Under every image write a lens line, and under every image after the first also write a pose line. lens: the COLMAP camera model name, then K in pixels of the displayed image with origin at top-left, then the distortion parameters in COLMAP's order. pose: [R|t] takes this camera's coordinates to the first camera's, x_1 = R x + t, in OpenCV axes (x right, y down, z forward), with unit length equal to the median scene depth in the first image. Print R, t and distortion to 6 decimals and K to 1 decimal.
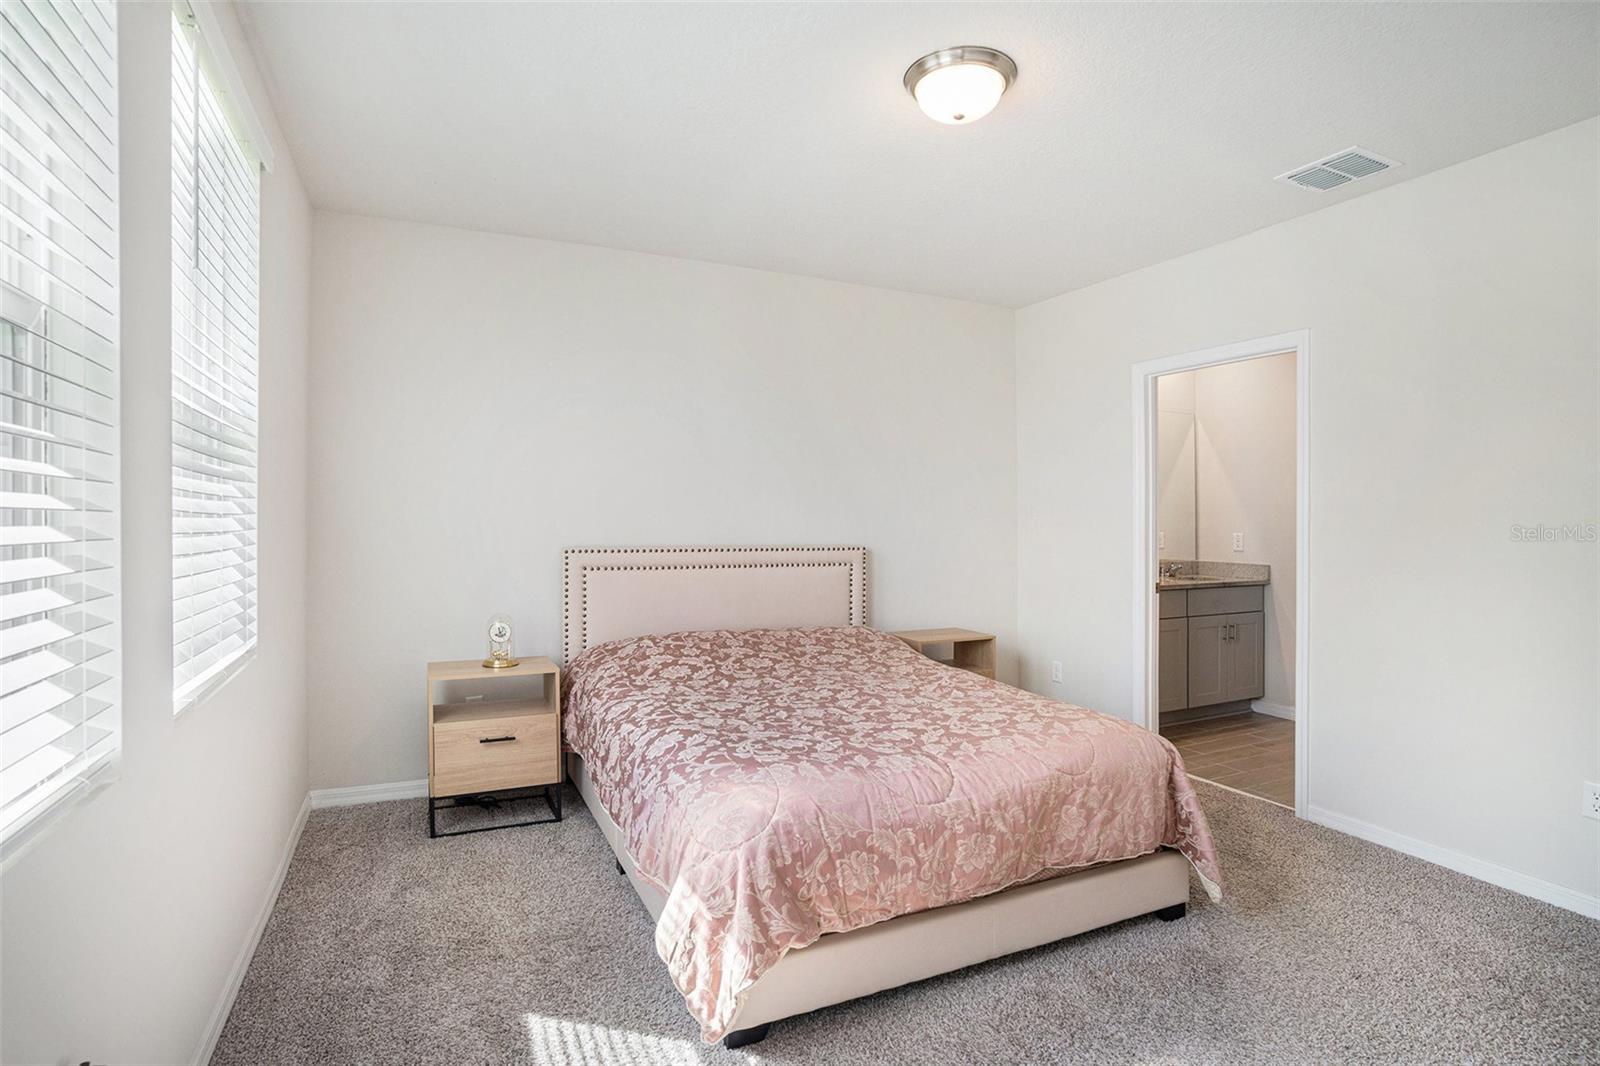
lens RADIAL K [[780.8, 0, 779.0], [0, 780.8, 513.4], [0, 0, 1]] dist [-0.073703, 0.039662]
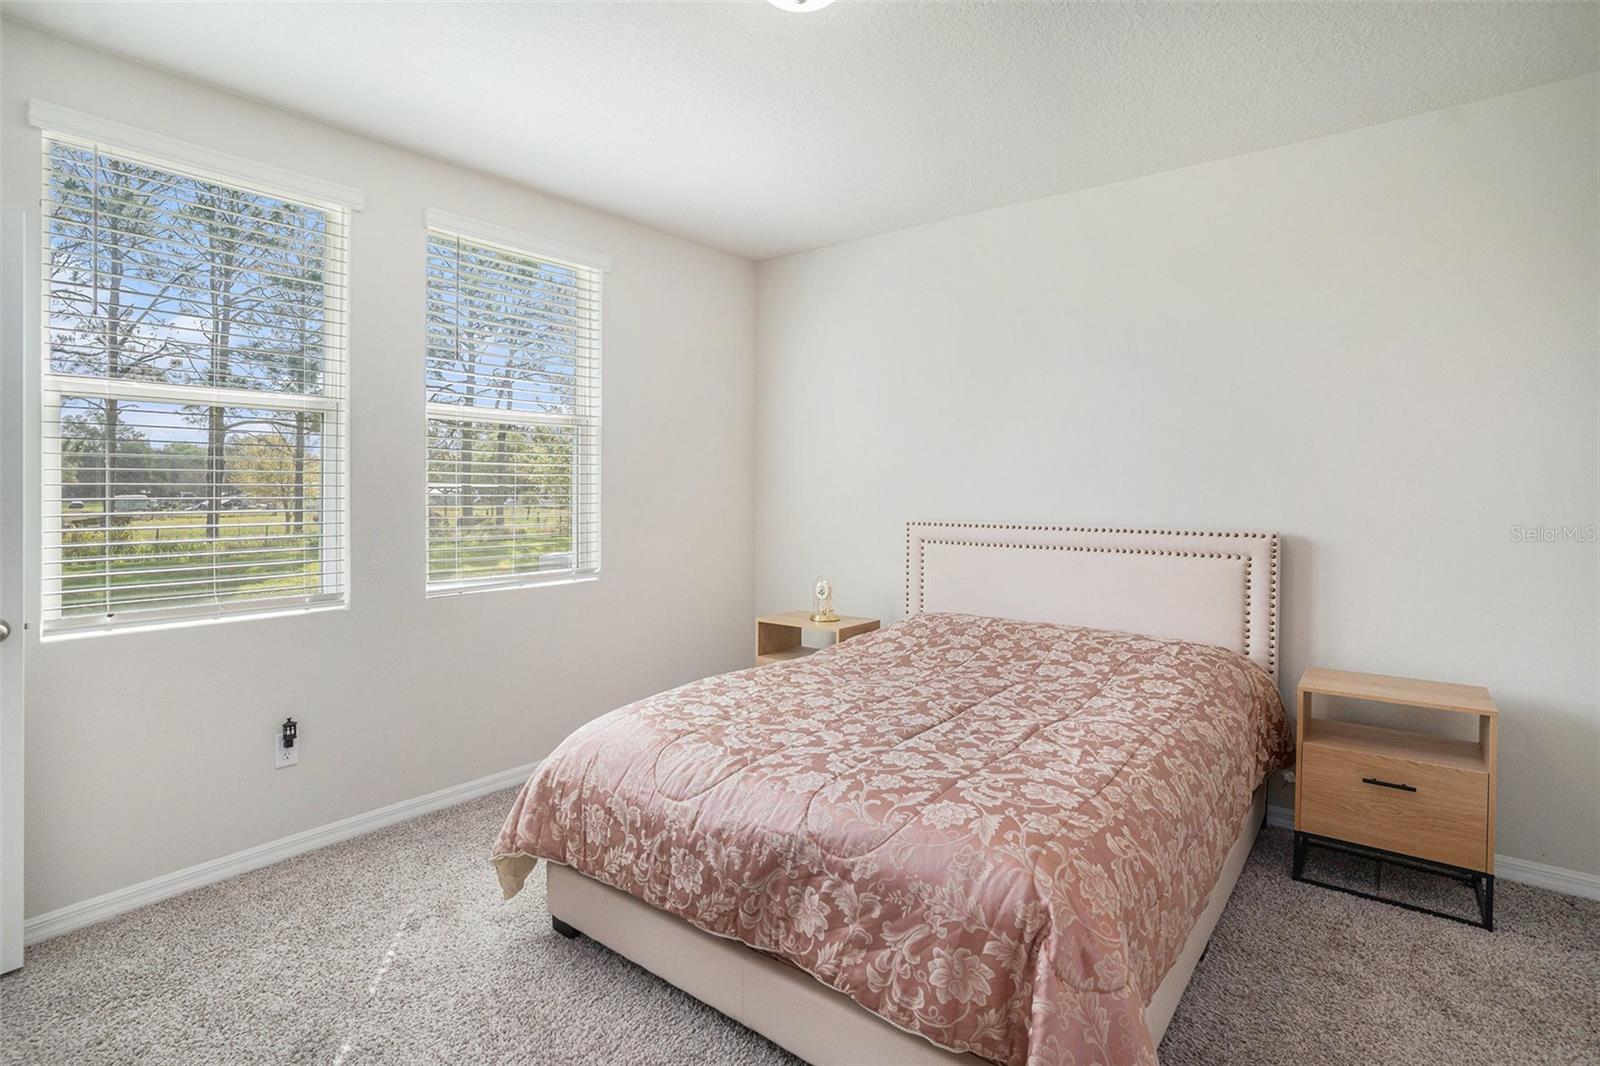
lens RADIAL K [[780.8, 0, 779.0], [0, 780.8, 513.4], [0, 0, 1]] dist [-0.073703, 0.039662]
pose [[0.460477, 0.021703, -0.887406, 0.972905], [0.002915, 0.999659, 0.025961, 0.014655], [0.887667, -0.014541, 0.460256, 0.639908]]
